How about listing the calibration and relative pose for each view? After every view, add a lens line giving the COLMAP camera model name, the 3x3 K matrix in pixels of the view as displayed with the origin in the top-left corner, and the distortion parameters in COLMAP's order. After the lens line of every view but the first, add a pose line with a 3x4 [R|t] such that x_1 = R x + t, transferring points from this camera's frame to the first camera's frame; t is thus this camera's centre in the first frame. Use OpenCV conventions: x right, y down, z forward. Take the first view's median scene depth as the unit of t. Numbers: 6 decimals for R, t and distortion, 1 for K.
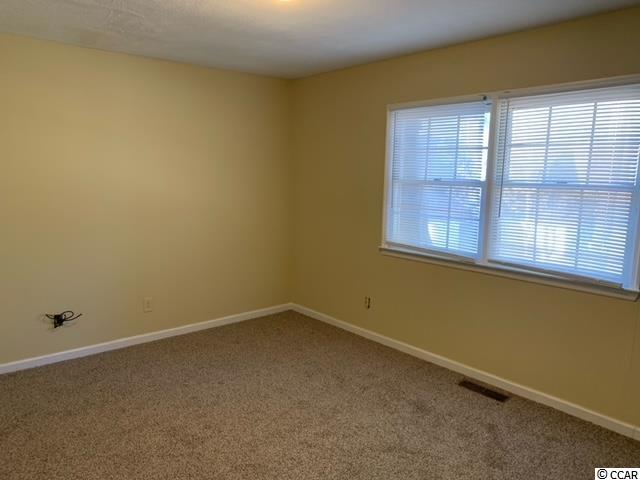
lens RADIAL K [[500.8, 0, 324.4], [0, 500.8, 250.1], [0, 0, 1]] dist [0.106068, -0.142403]
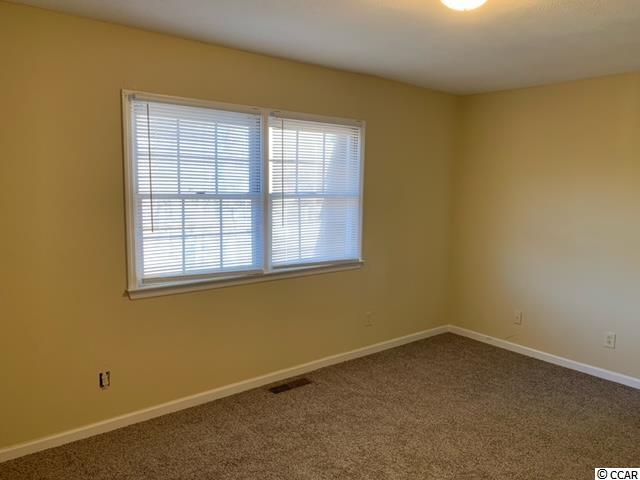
lens RADIAL K [[500.8, 0, 324.4], [0, 500.8, 250.1], [0, 0, 1]] dist [0.106068, -0.142403]
pose [[0.003648, -0.139424, 0.990226, -0.703657], [0.151726, 0.978845, 0.137263, -0.141015], [-0.988416, 0.149743, 0.024726, 0.848115]]
